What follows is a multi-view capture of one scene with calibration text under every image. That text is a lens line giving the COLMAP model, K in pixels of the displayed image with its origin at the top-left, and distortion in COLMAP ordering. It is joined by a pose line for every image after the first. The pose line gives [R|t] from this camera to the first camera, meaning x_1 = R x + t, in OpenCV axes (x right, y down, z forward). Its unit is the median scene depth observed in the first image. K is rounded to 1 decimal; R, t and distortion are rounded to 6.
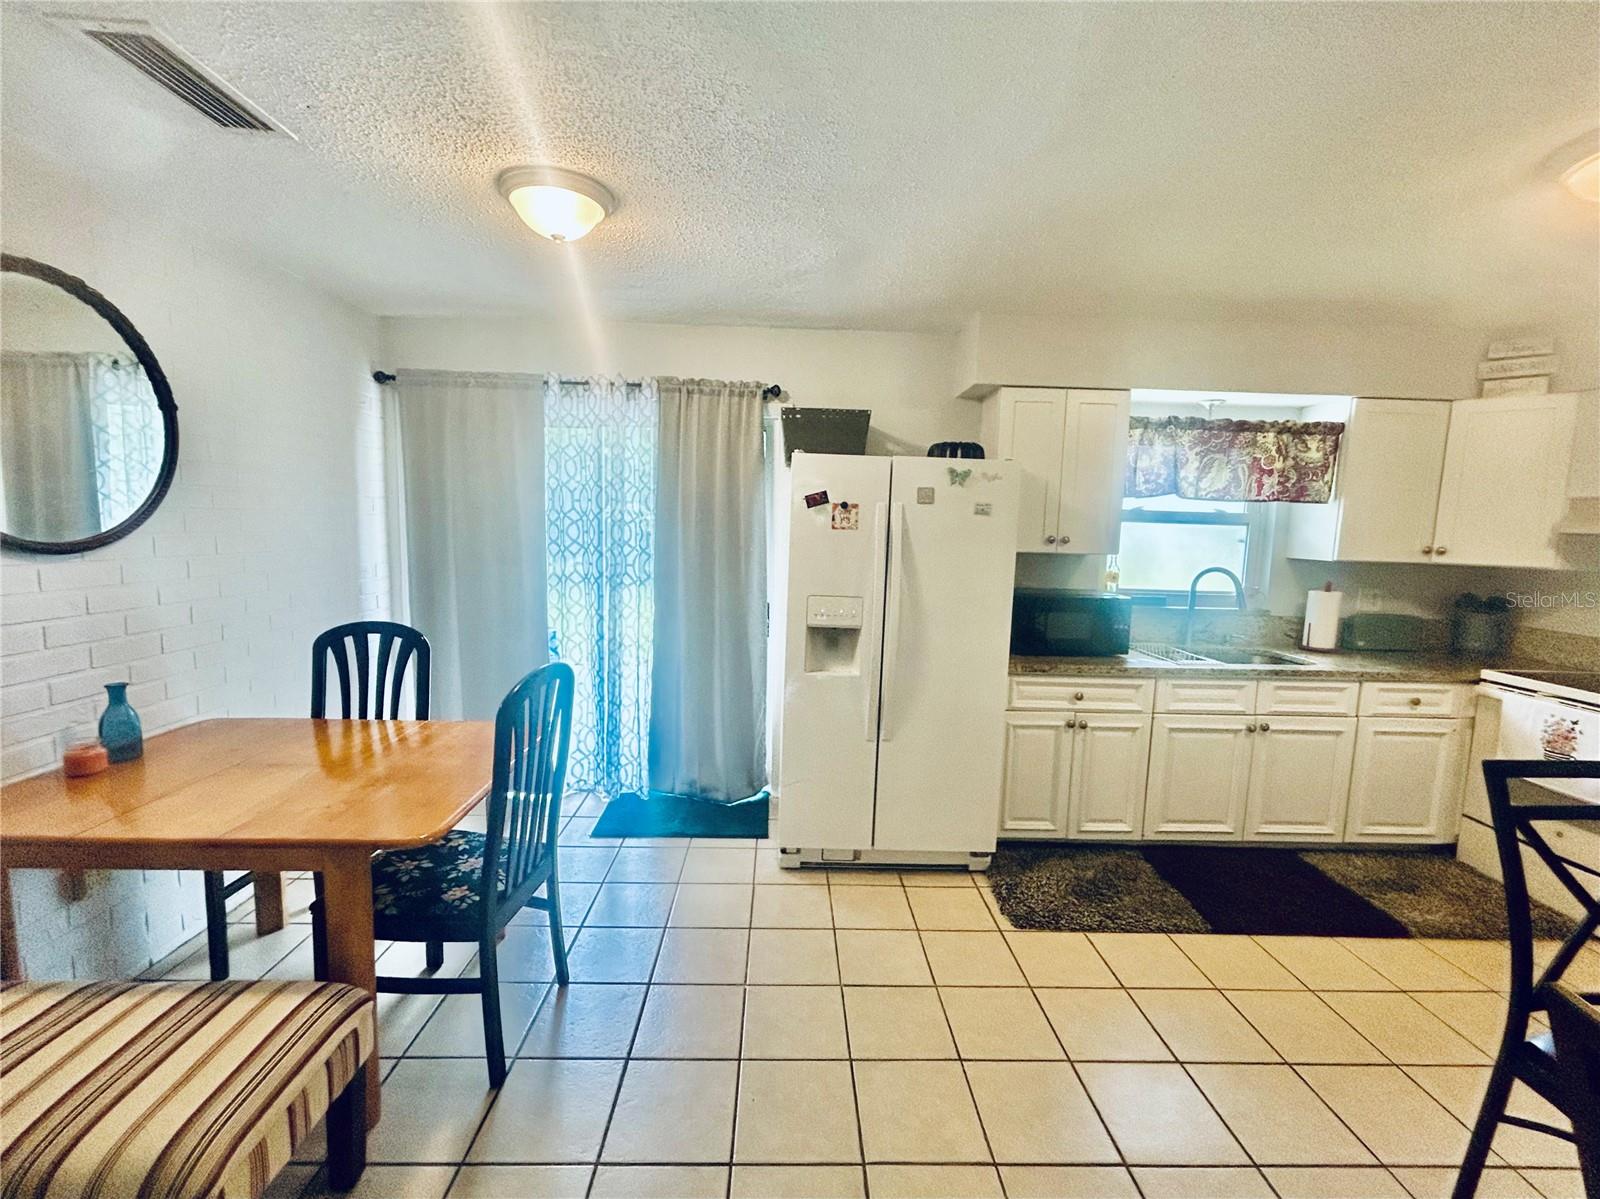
lens RADIAL K [[677.1, 0, 797.6], [0, 677.1, 594.2], [0, 0, 1]] dist [-0.001945, -0.000153]
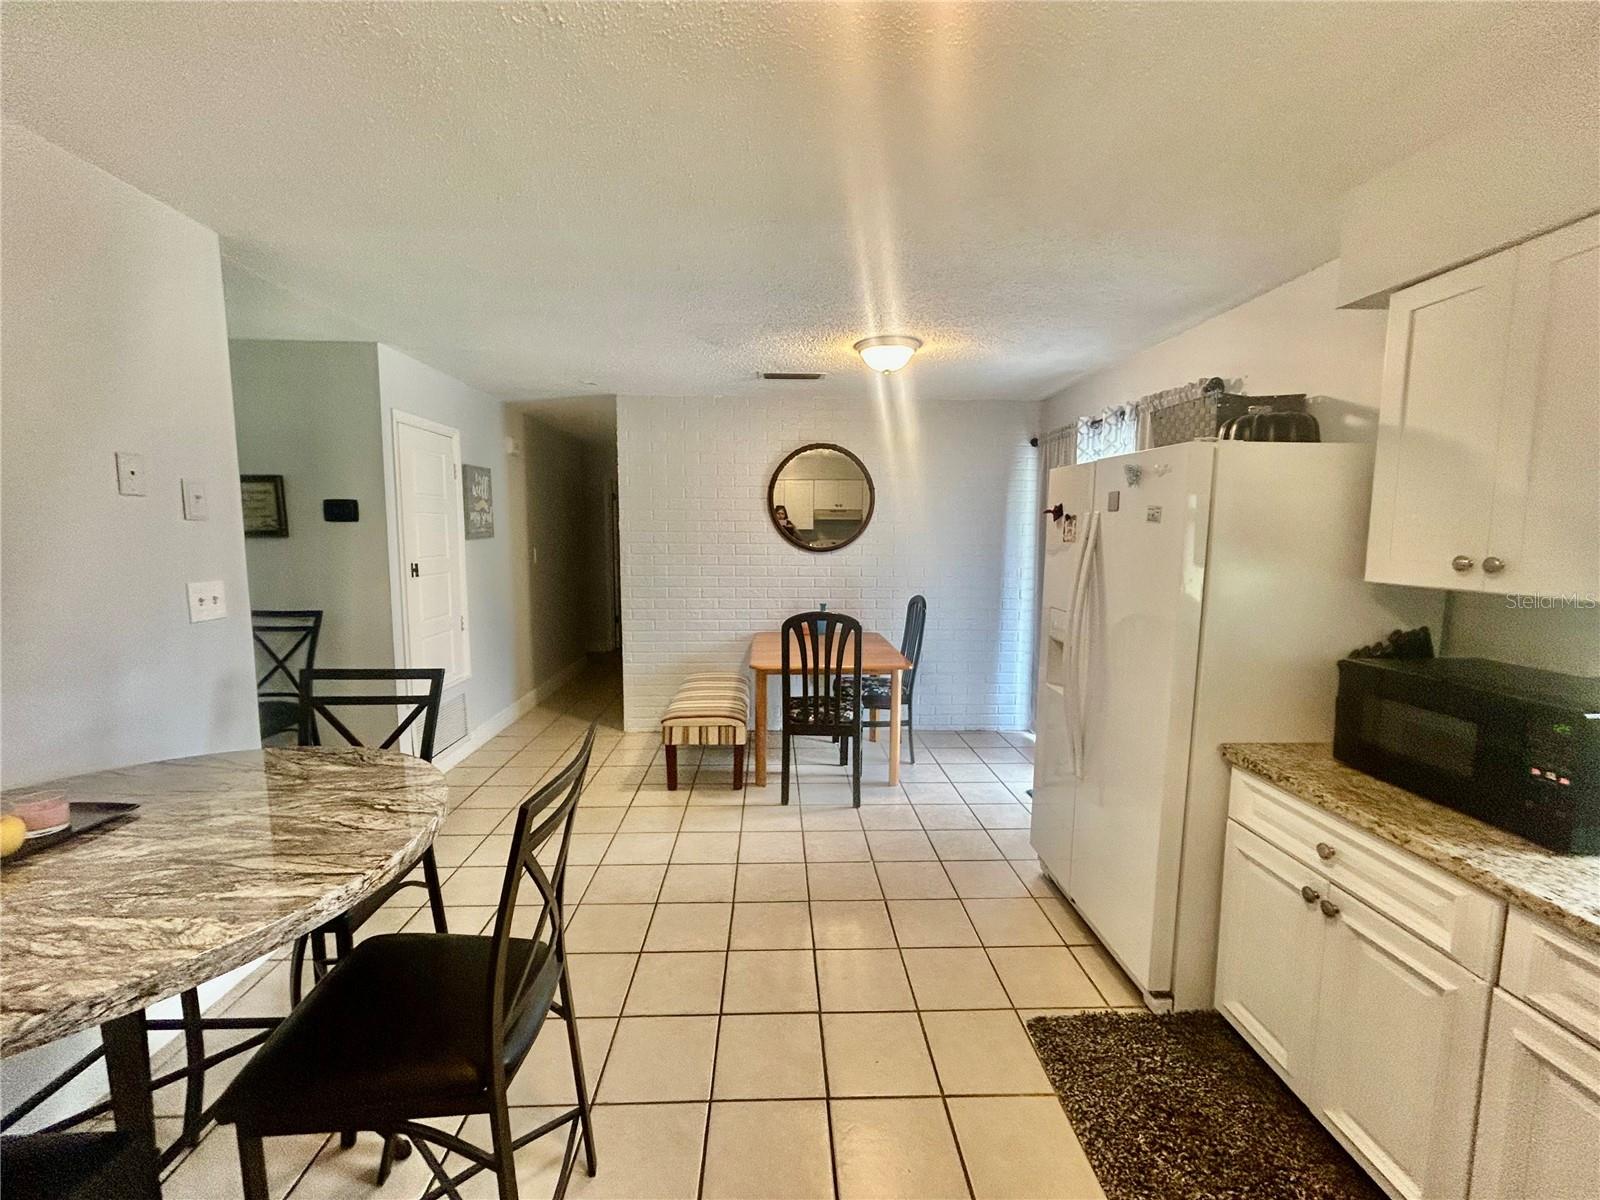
lens RADIAL K [[677.1, 0, 814.8], [0, 677.1, 600.4], [0, 0, 1]] dist [-0.001945, -0.000153]
pose [[0.018094, 0.077898, -0.996797, 0.908488], [-0.110309, 0.991030, 0.075444, -0.041202], [0.993733, 0.108590, 0.026525, 0.549749]]
